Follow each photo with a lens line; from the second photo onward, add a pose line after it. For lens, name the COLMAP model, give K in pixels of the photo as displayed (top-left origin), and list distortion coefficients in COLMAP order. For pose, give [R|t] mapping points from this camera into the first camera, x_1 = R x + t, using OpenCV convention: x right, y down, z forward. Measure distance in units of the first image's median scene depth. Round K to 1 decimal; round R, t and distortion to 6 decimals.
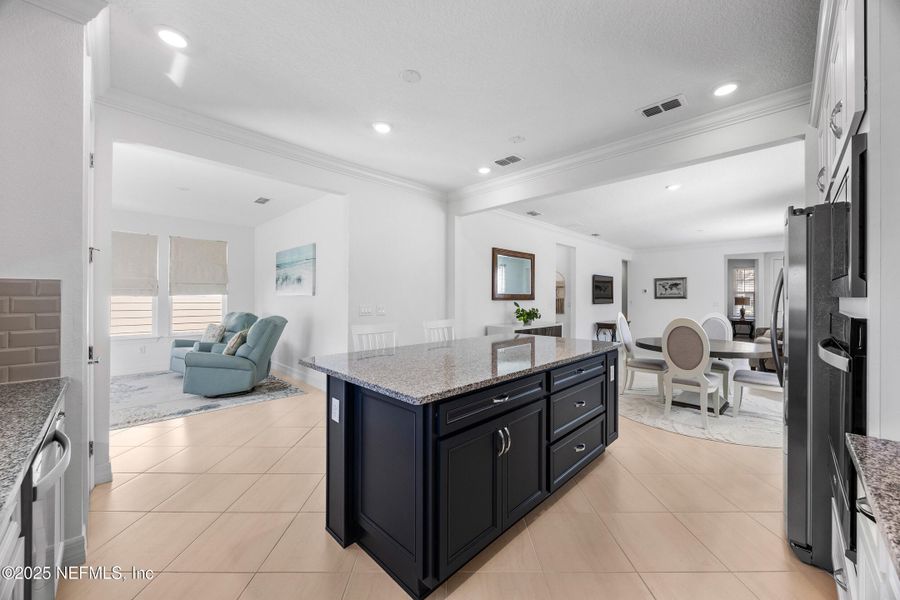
lens RADIAL K [[344.0, 0, 451.4], [0, 344.0, 297.0], [0, 0, 1]] dist [-0.003143, 0.000067]
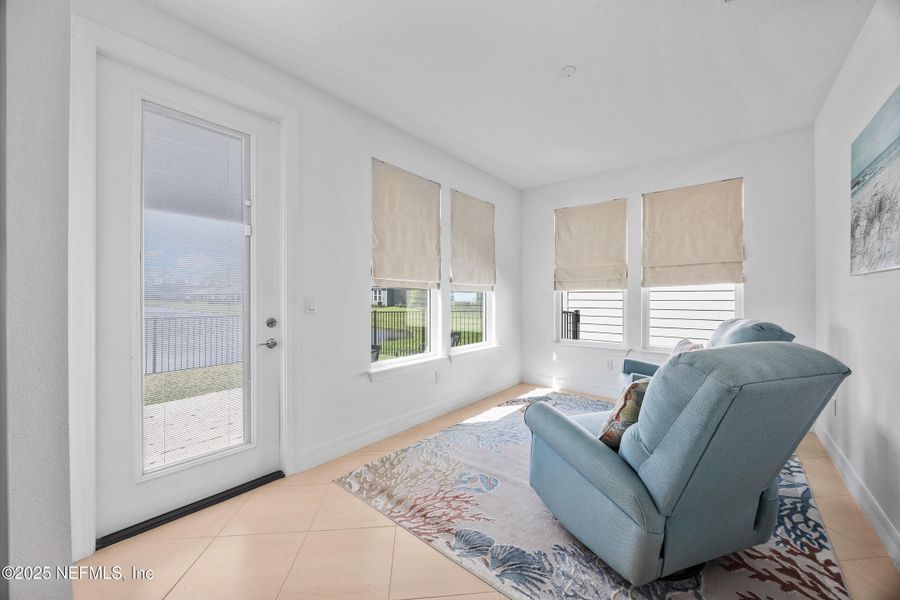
lens RADIAL K [[344.0, 0, 451.4], [0, 344.0, 297.0], [0, 0, 1]] dist [-0.003143, 0.000067]
pose [[0.087817, -0.006045, -0.996118, -0.270870], [0.000948, 0.999982, -0.005985, 0.020583], [0.996136, -0.000418, 0.087821, 0.724321]]
